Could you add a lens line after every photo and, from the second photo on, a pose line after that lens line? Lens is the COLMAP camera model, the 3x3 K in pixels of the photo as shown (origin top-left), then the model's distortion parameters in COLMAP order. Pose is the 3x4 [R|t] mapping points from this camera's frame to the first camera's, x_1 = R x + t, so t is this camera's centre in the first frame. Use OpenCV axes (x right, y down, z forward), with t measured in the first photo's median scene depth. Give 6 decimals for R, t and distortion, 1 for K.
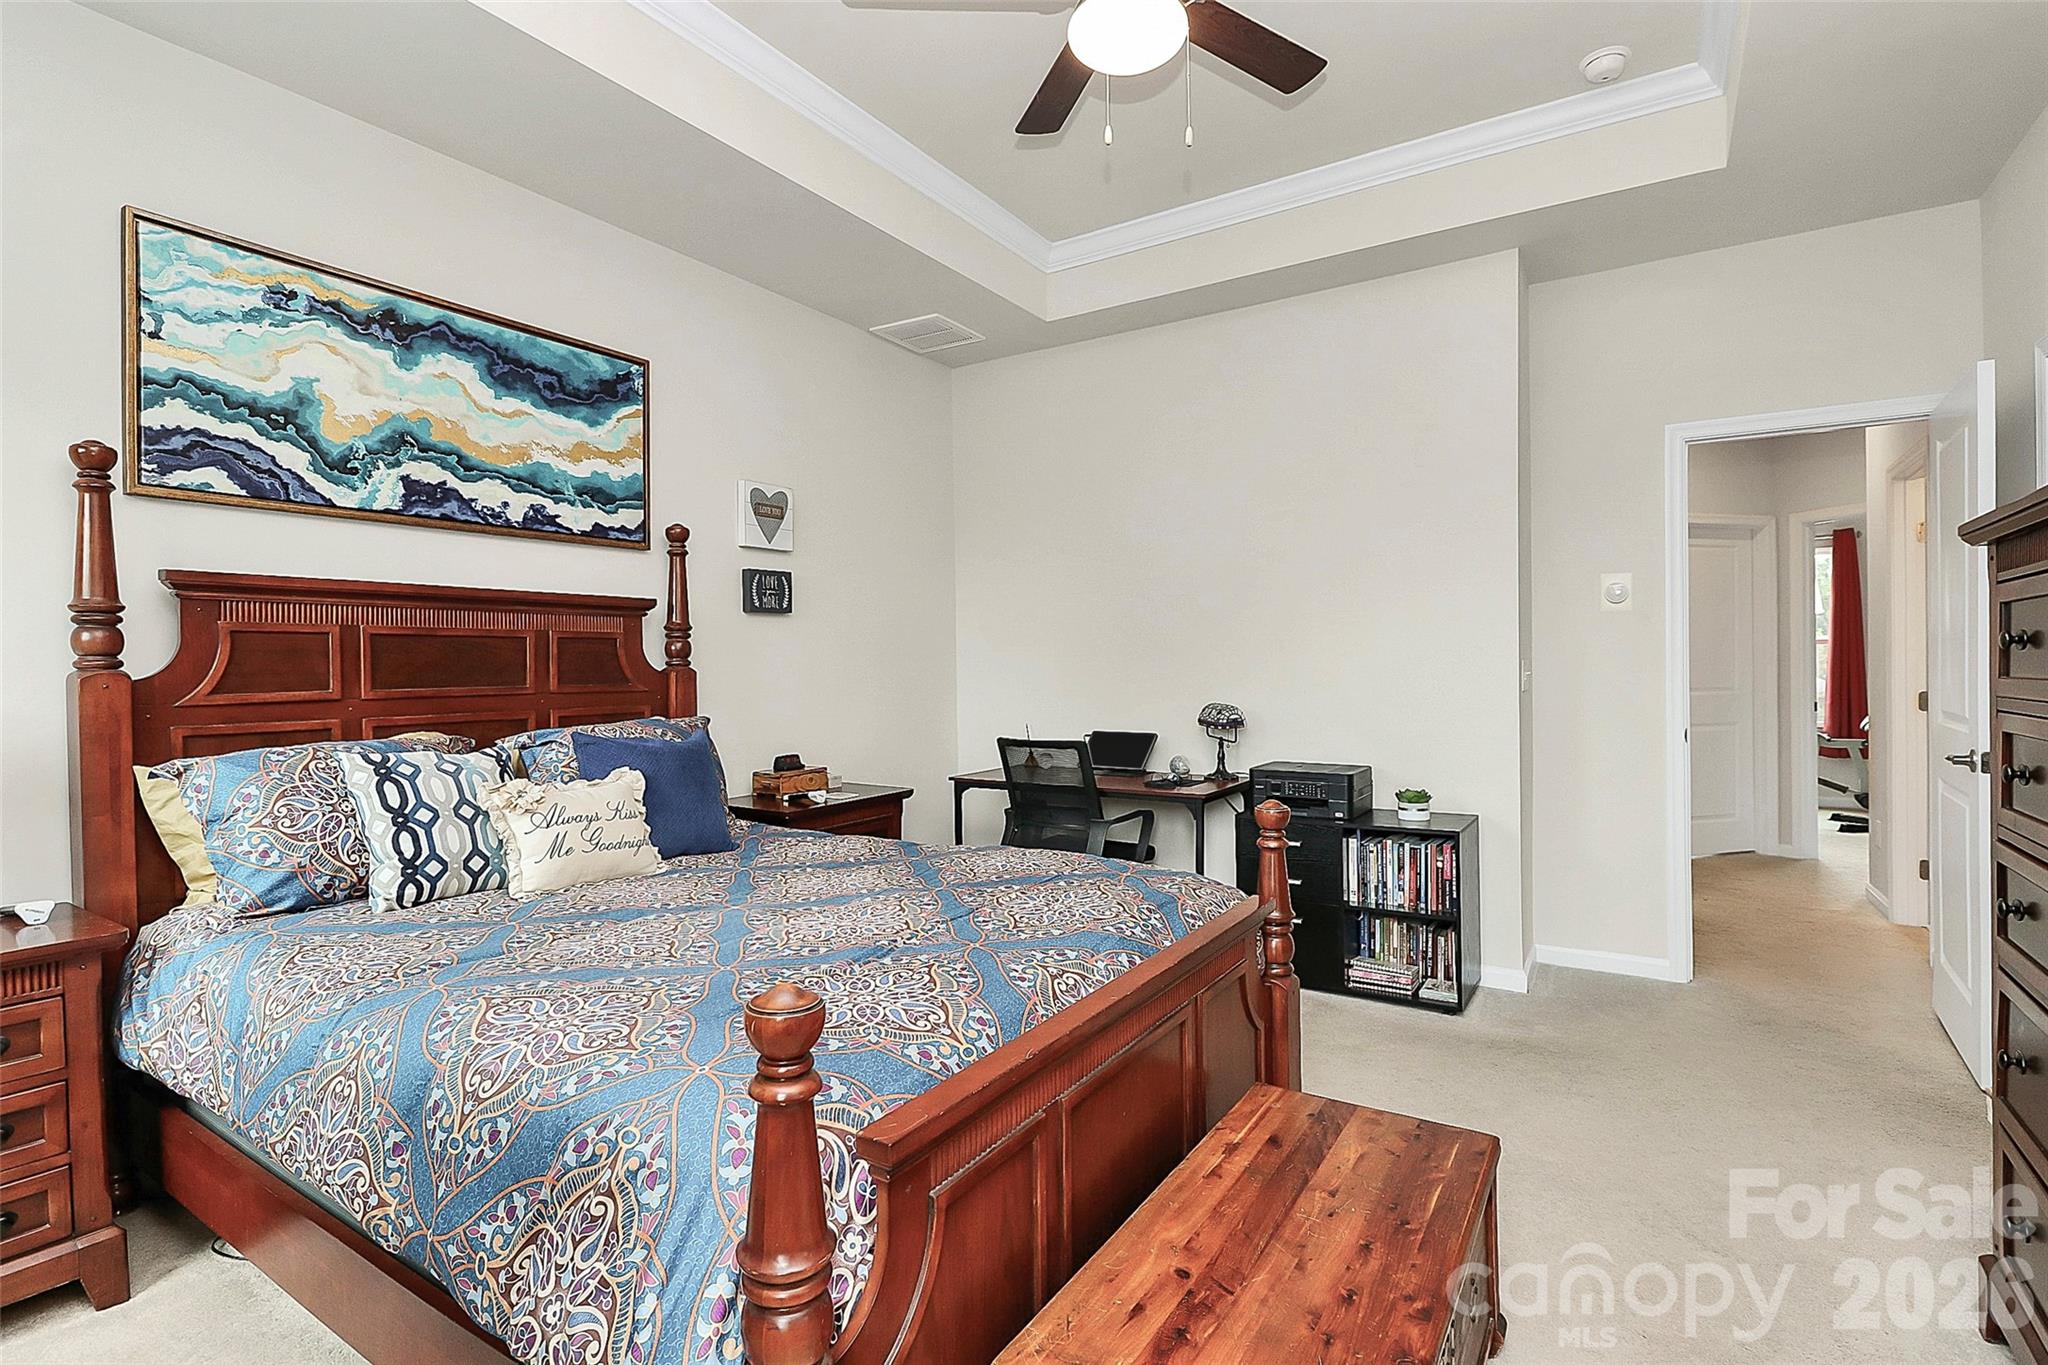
lens RADIAL K [[989.6, 0, 1021.1], [0, 989.6, 663.6], [0, 0, 1]] dist [0.021023, -0.000086]
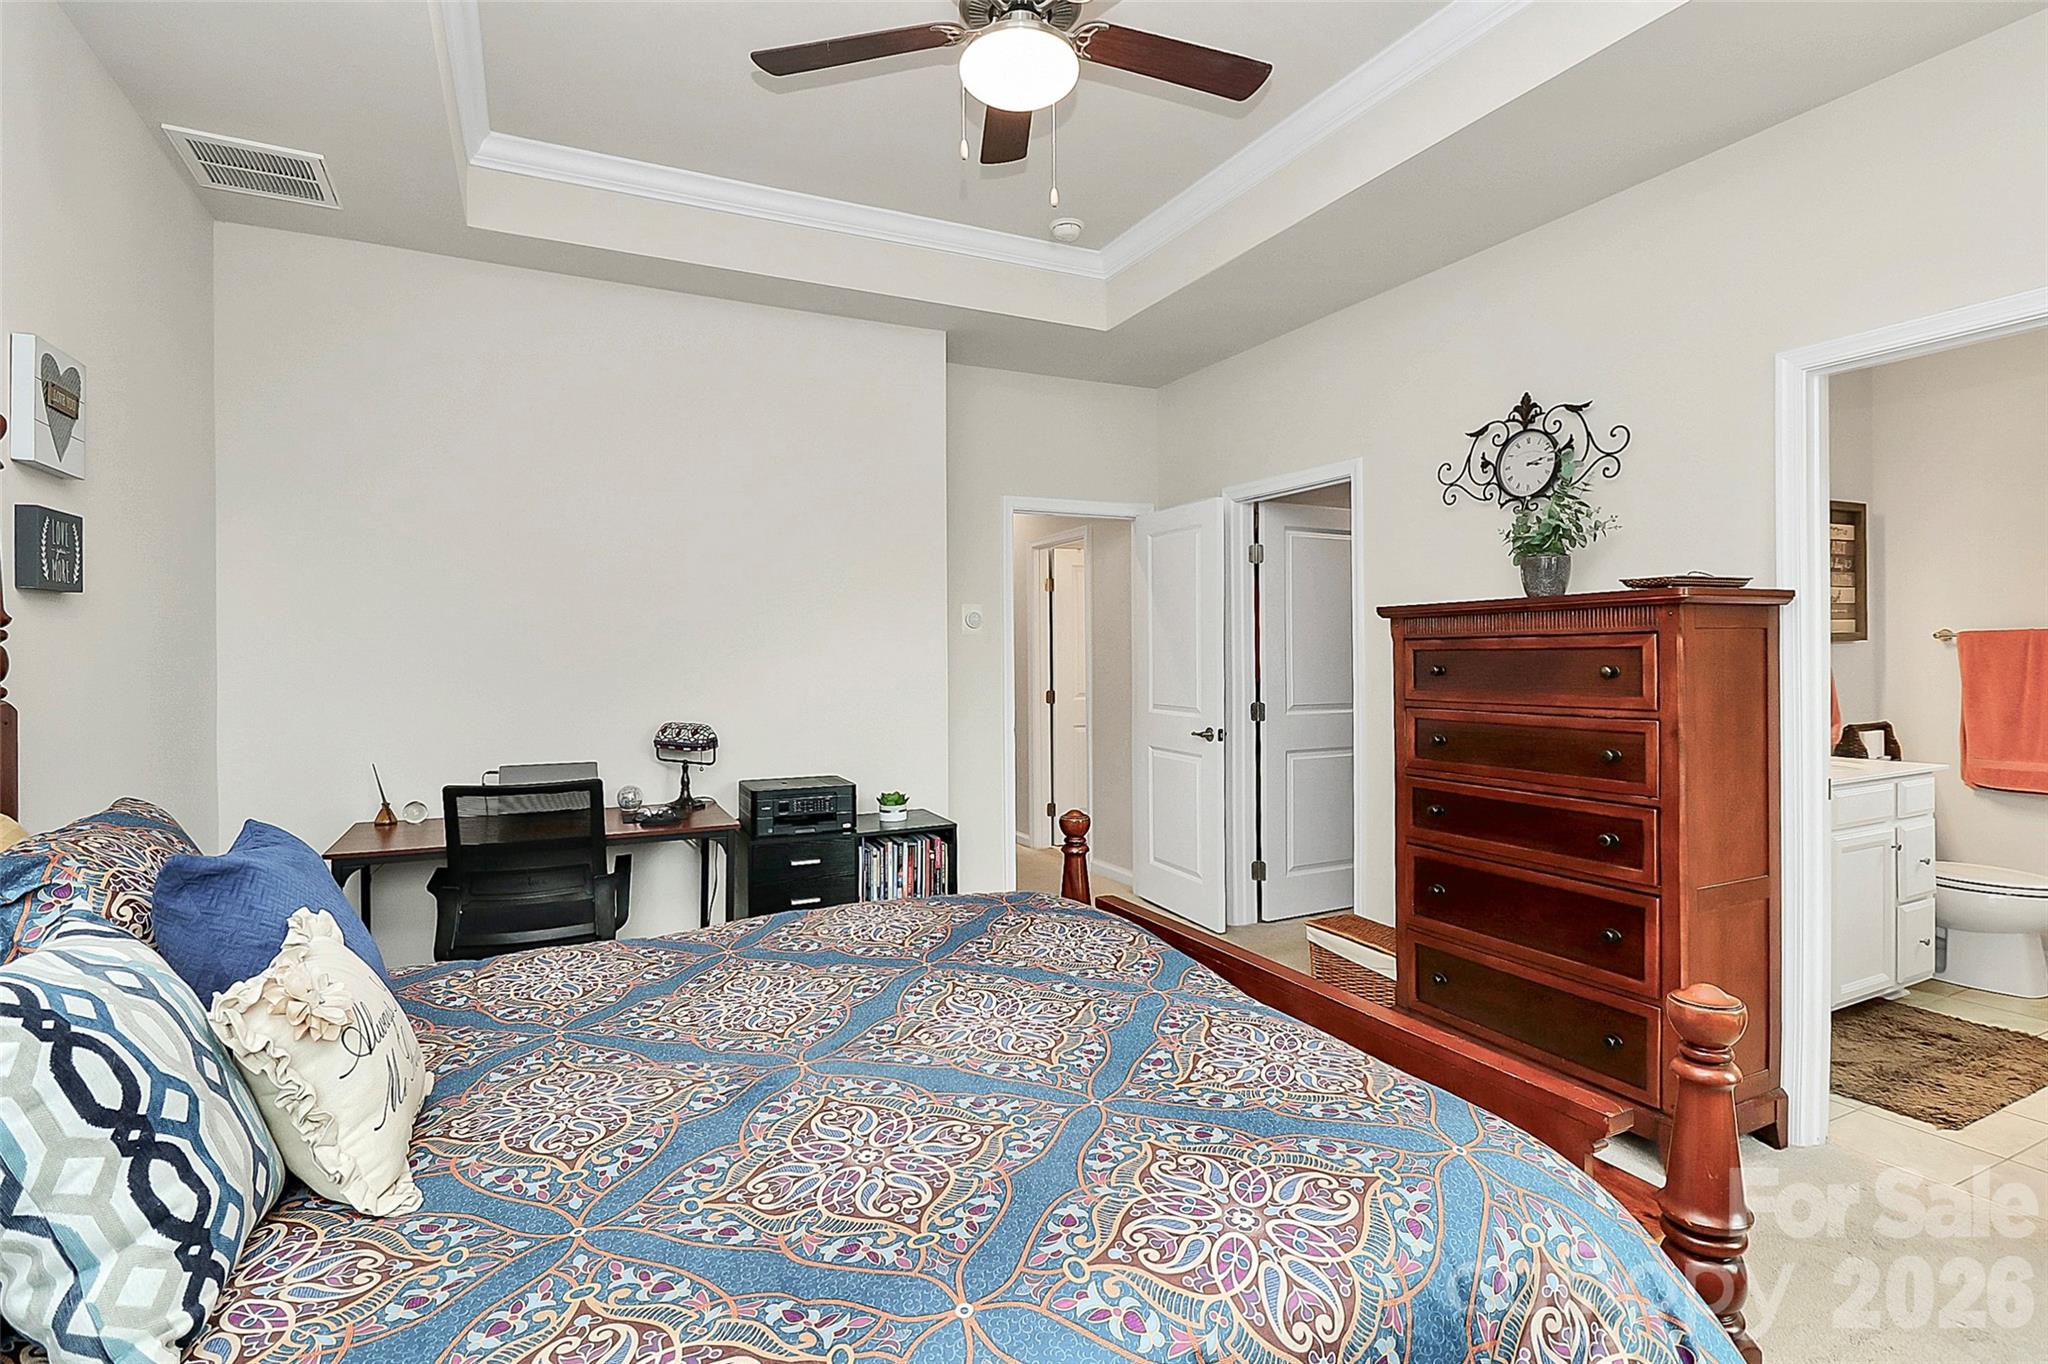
lens RADIAL K [[1004.2, 0, 1022.0], [0, 1004.2, 626.1], [0, 0, 1]] dist [-0.003611, -0.000512]
pose [[0.508358, 0.032496, 0.860532, -0.576177], [-0.001570, 0.999321, -0.036809, -0.018602], [-0.861144, 0.017361, 0.508064, 0.372439]]
